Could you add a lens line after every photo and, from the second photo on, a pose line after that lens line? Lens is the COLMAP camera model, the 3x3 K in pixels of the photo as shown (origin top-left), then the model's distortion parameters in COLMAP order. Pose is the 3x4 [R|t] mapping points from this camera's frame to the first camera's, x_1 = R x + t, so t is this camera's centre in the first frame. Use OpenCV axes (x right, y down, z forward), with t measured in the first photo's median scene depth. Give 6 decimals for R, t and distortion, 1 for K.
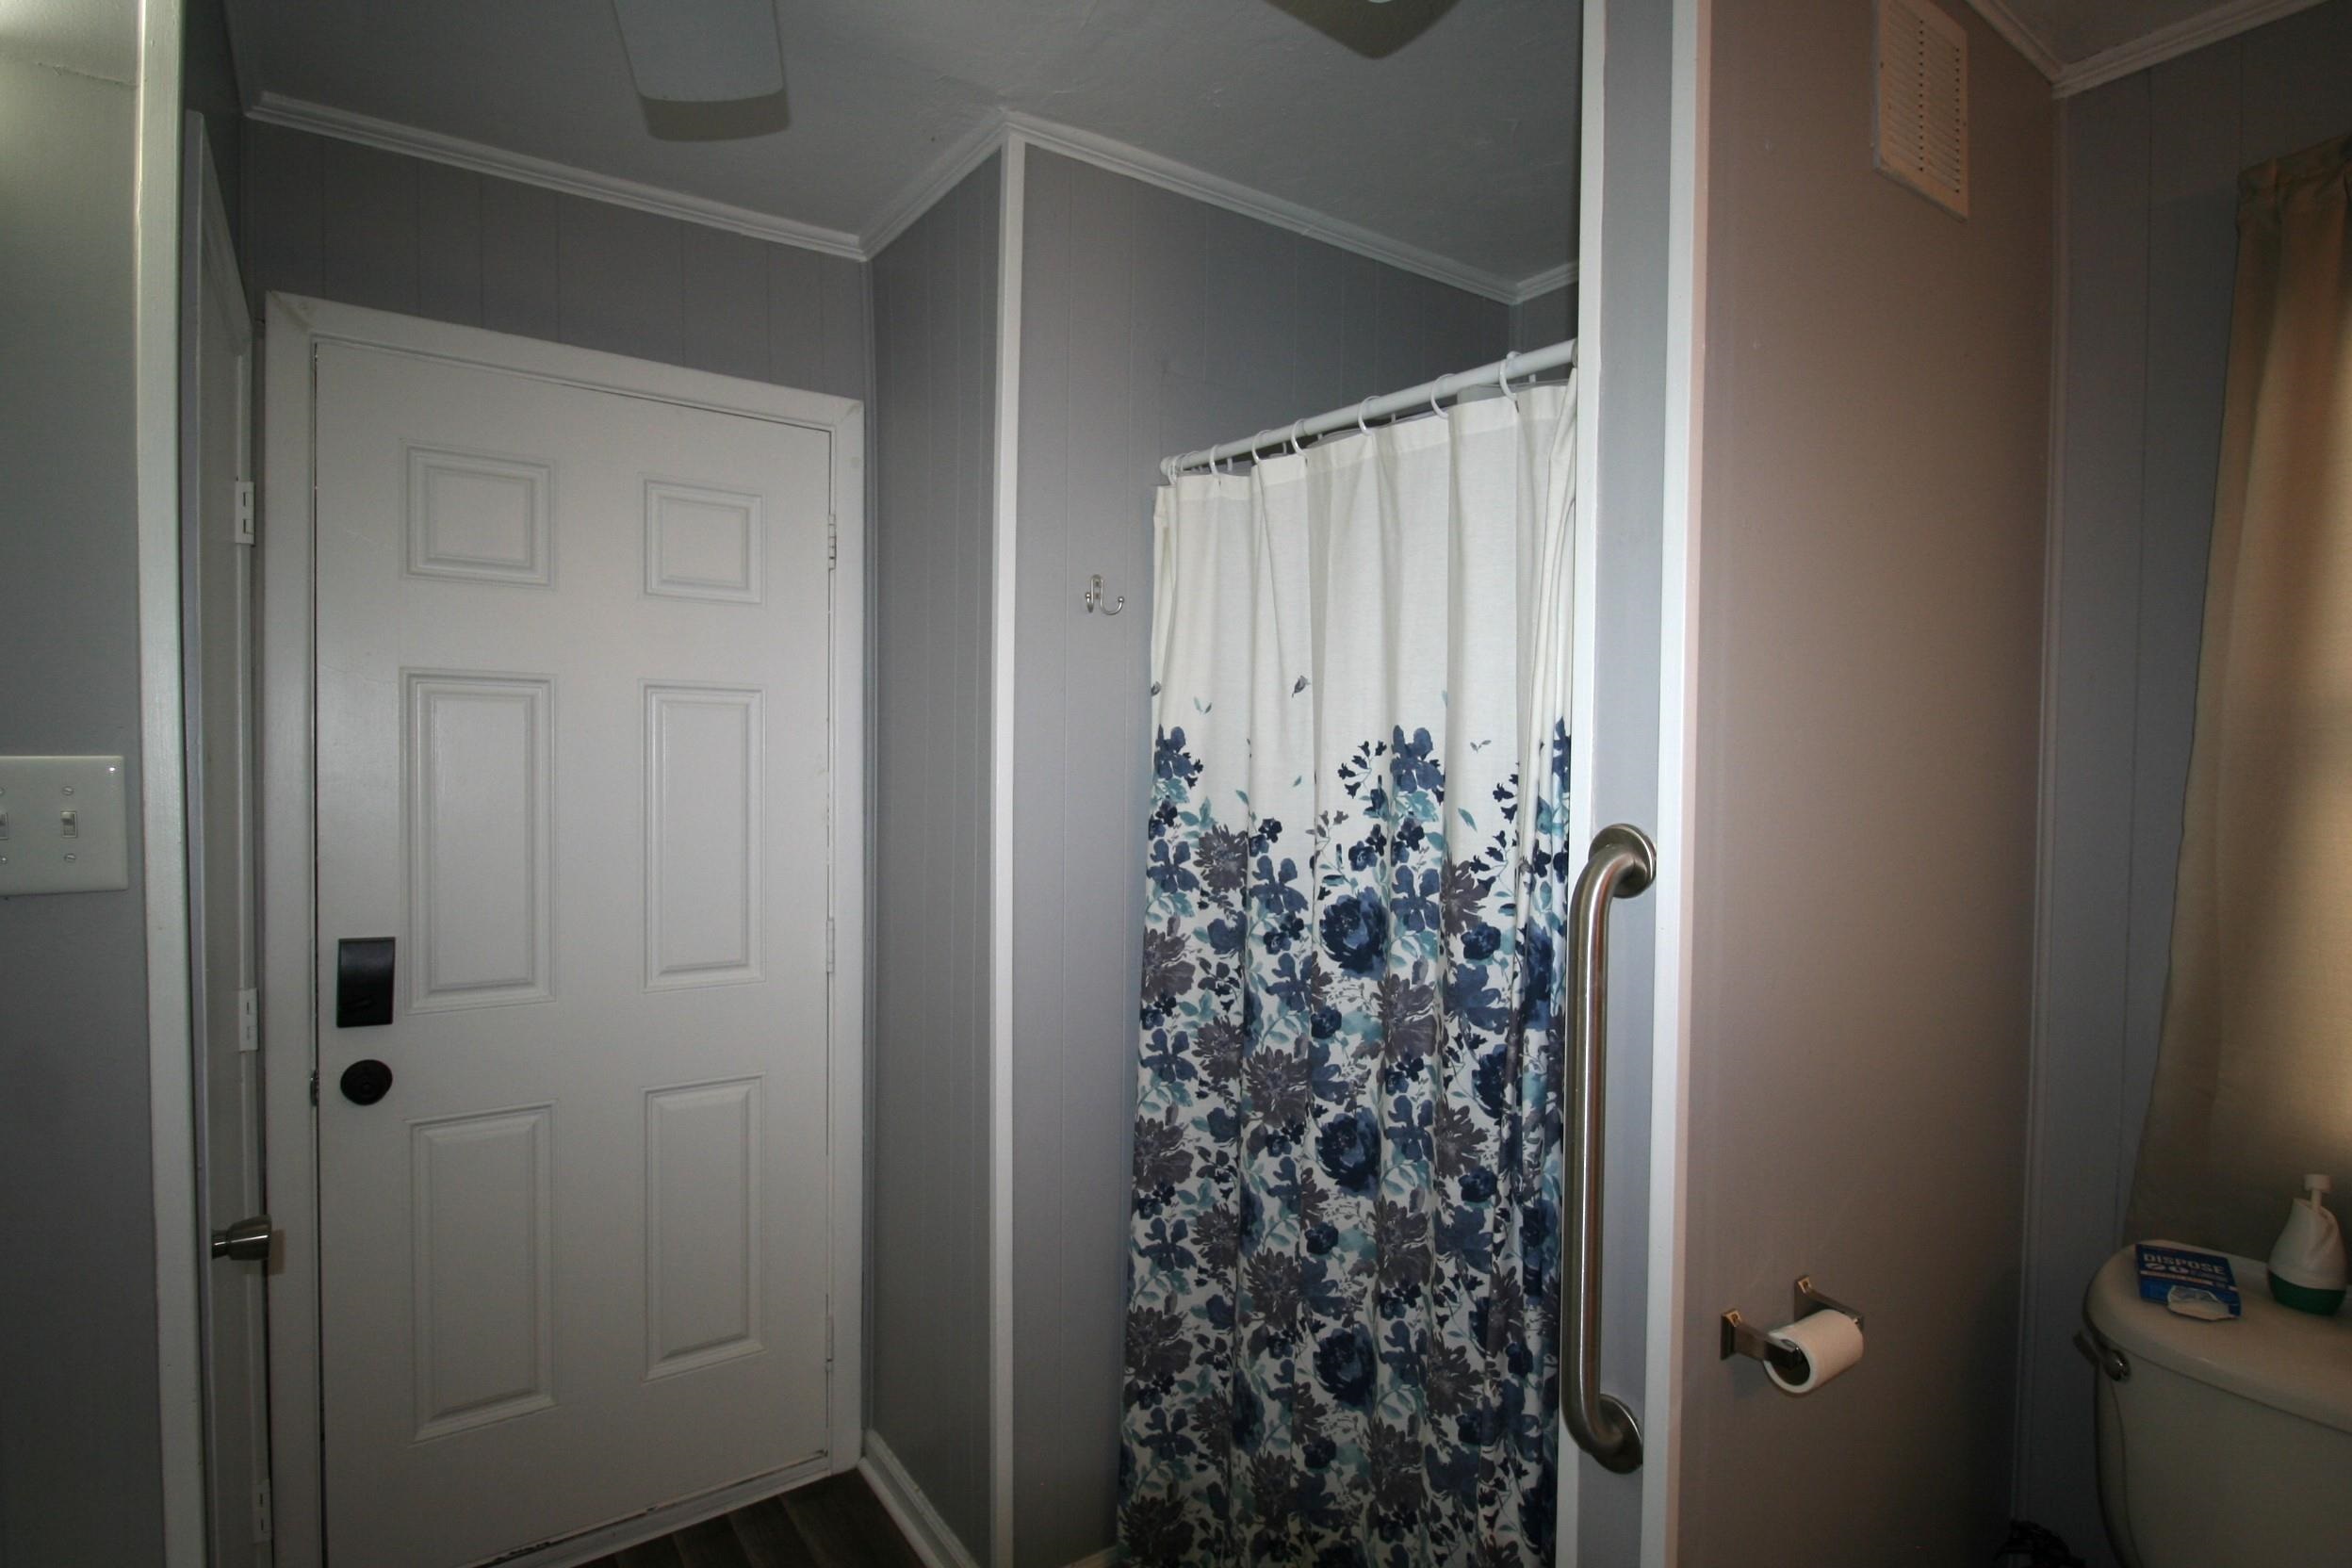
lens RADIAL K [[1188.6, 0, 1177.1], [0, 1188.6, 791.2], [0, 0, 1]] dist [0.000749, -0.019397]
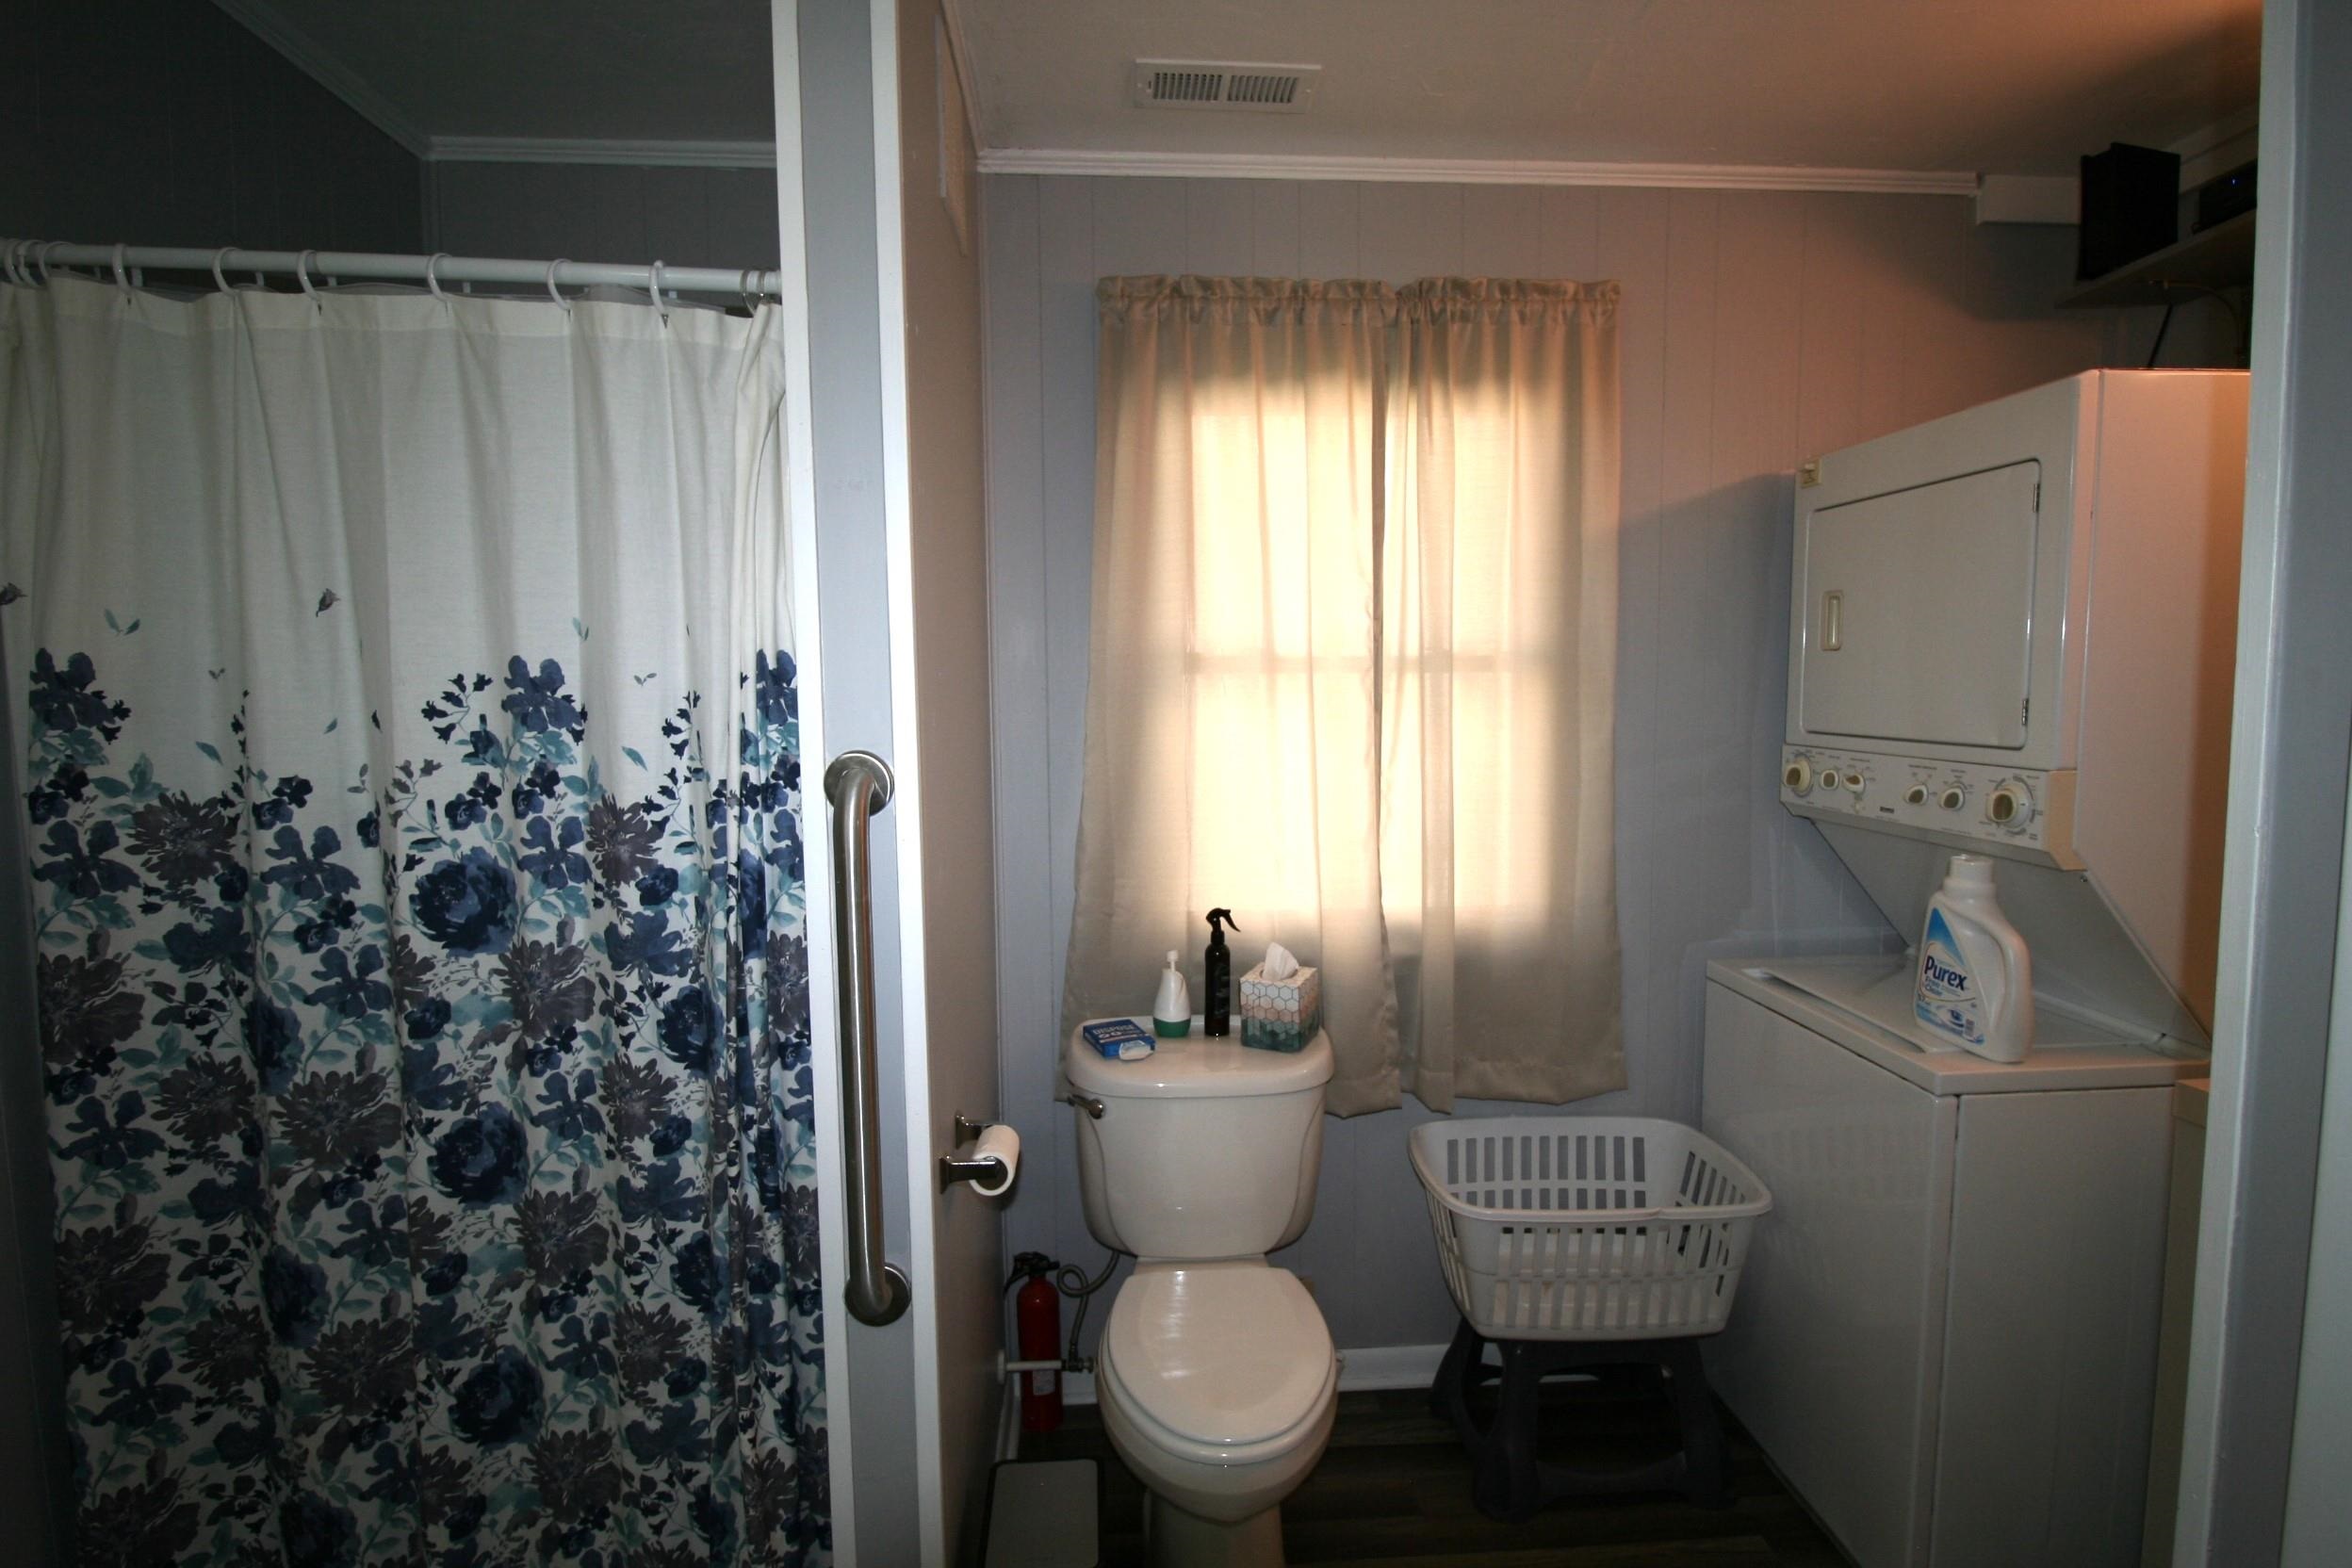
lens RADIAL K [[1185.3, 0, 1214.1], [0, 1185.3, 798.5], [0, 0, 1]] dist [-0.001646, -0.015105]
pose [[0.496079, -0.086542, 0.863954, -0.301092], [0.033427, 0.996186, 0.080594, -0.004071], [-0.867634, -0.011101, 0.497080, 0.126120]]
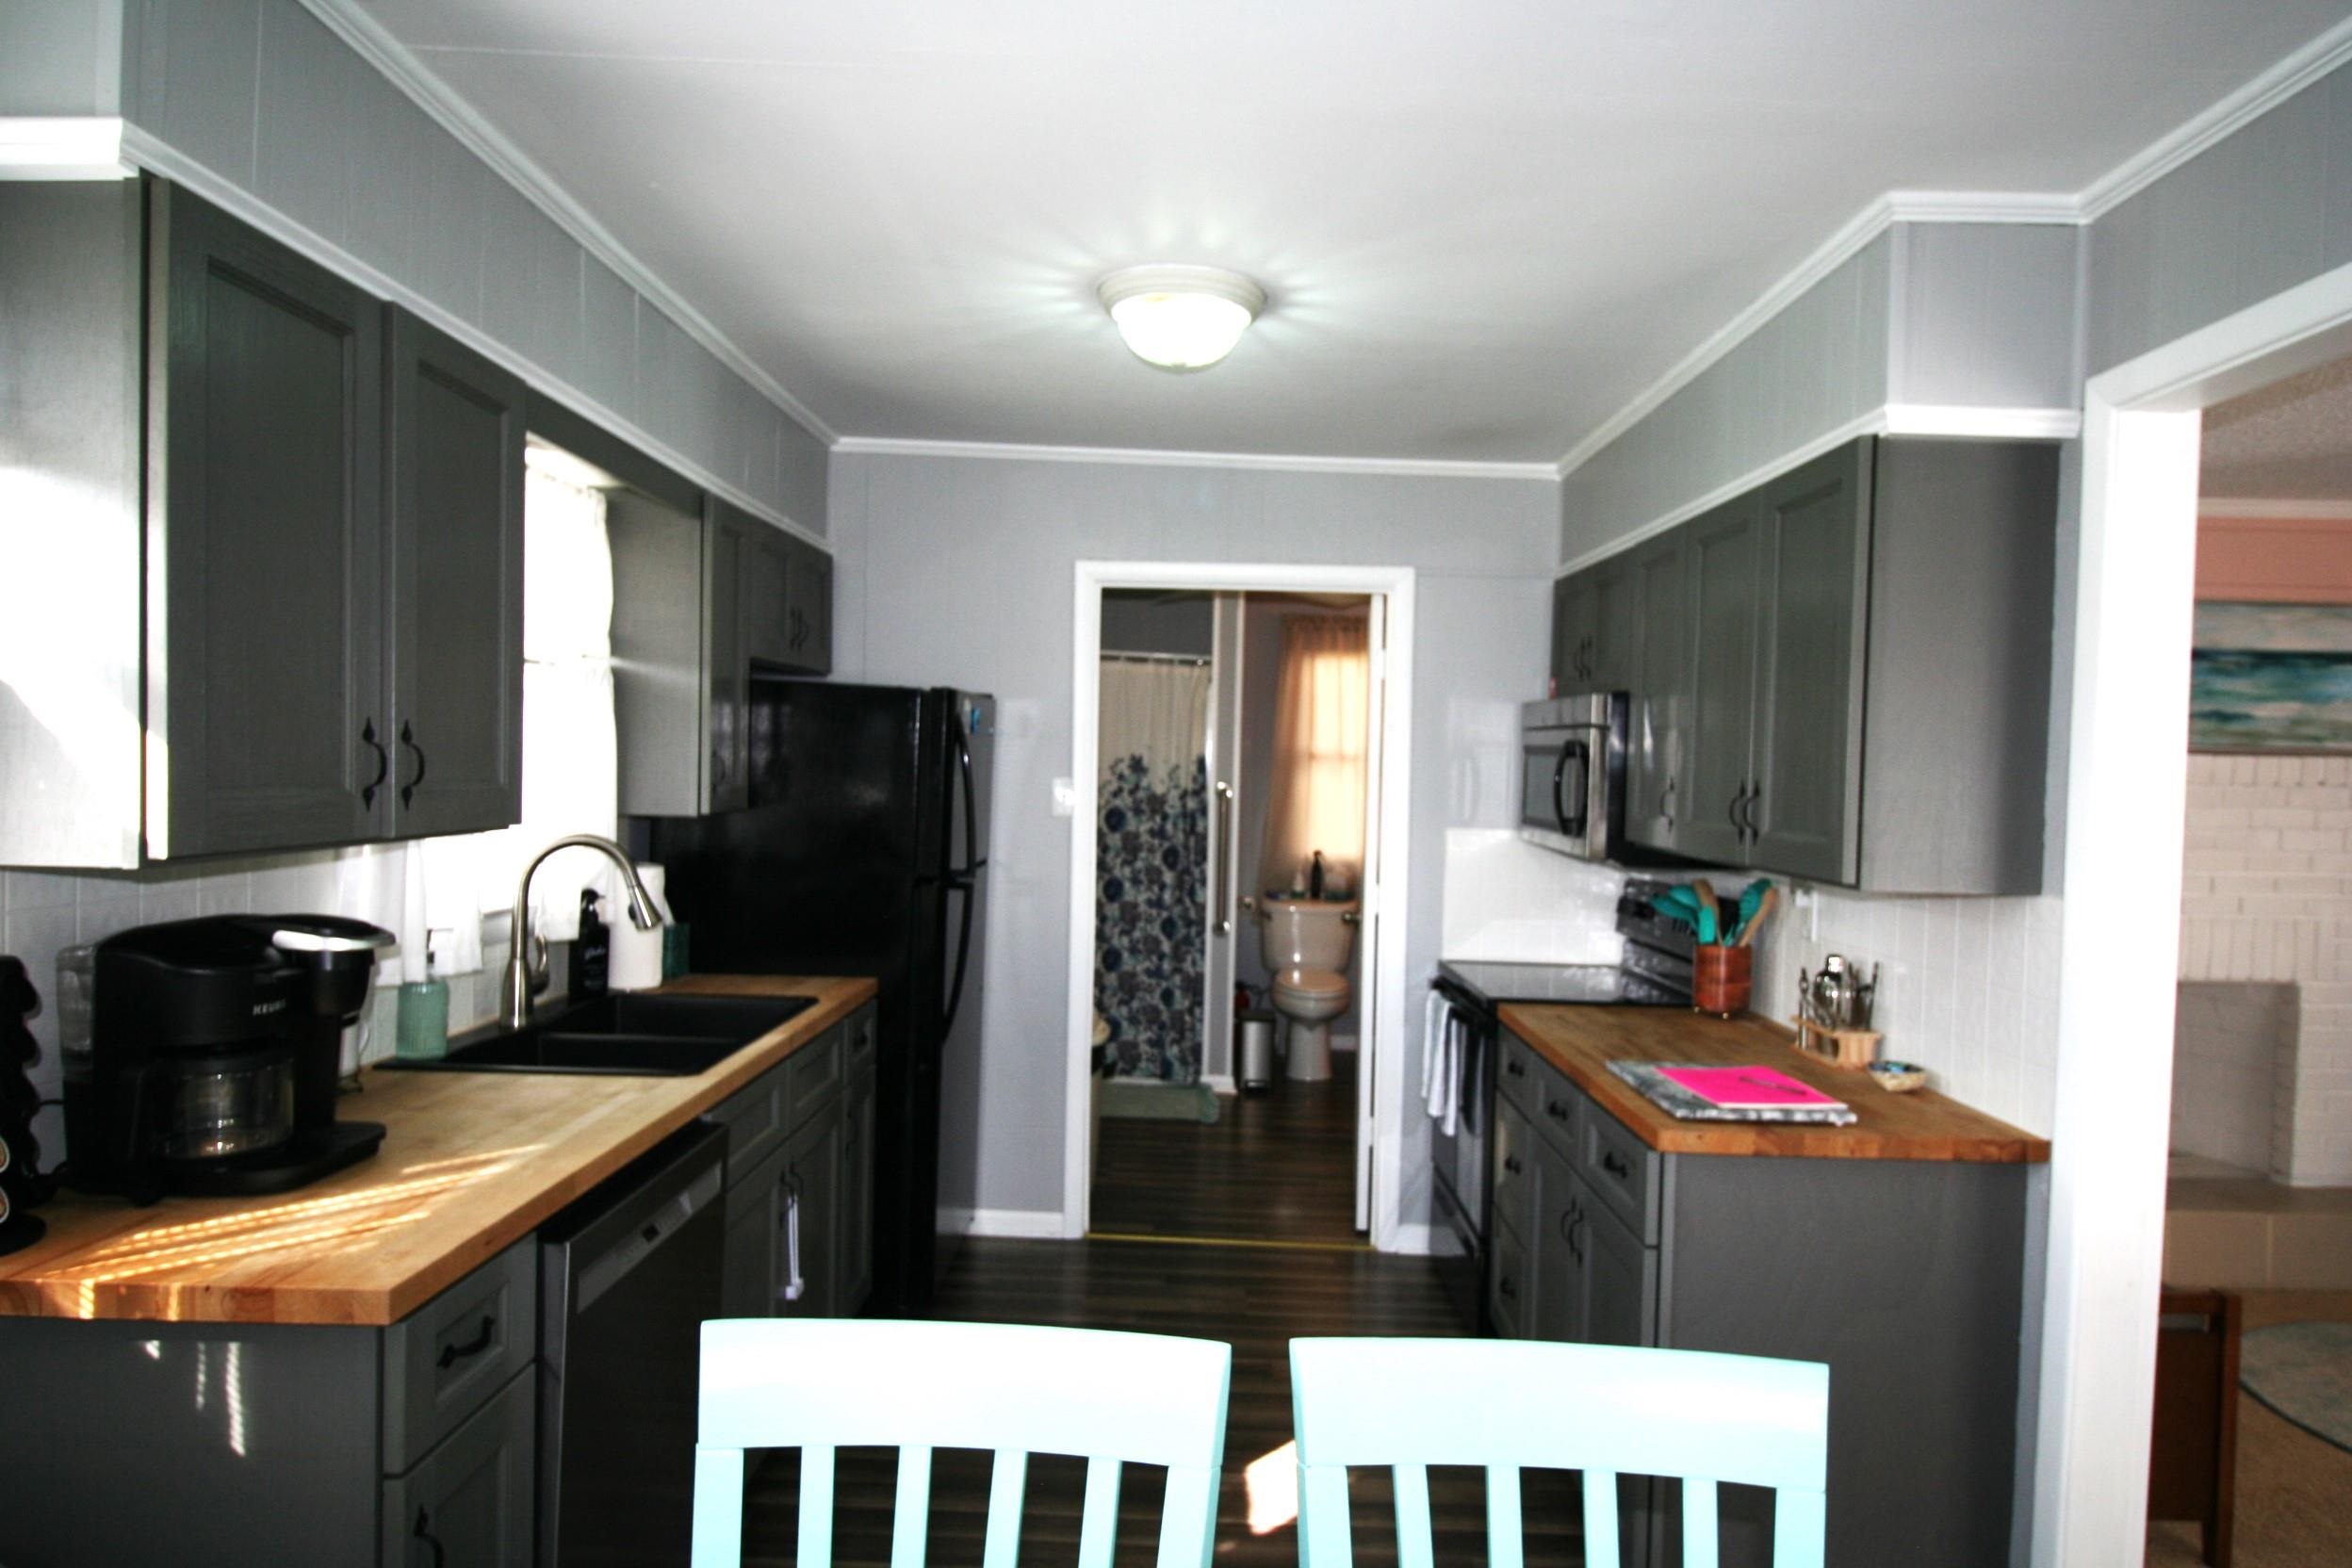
lens RADIAL K [[1334.5, 0, 1174.7], [0, 1334.5, 794.1], [0, 0, 1]] dist [-0.000149, -0.000007]
pose [[0.591411, -0.015866, 0.806214, -2.595119], [-0.002579, 0.999764, 0.021567, -0.023408], [-0.806366, -0.014834, 0.591230, -1.211287]]
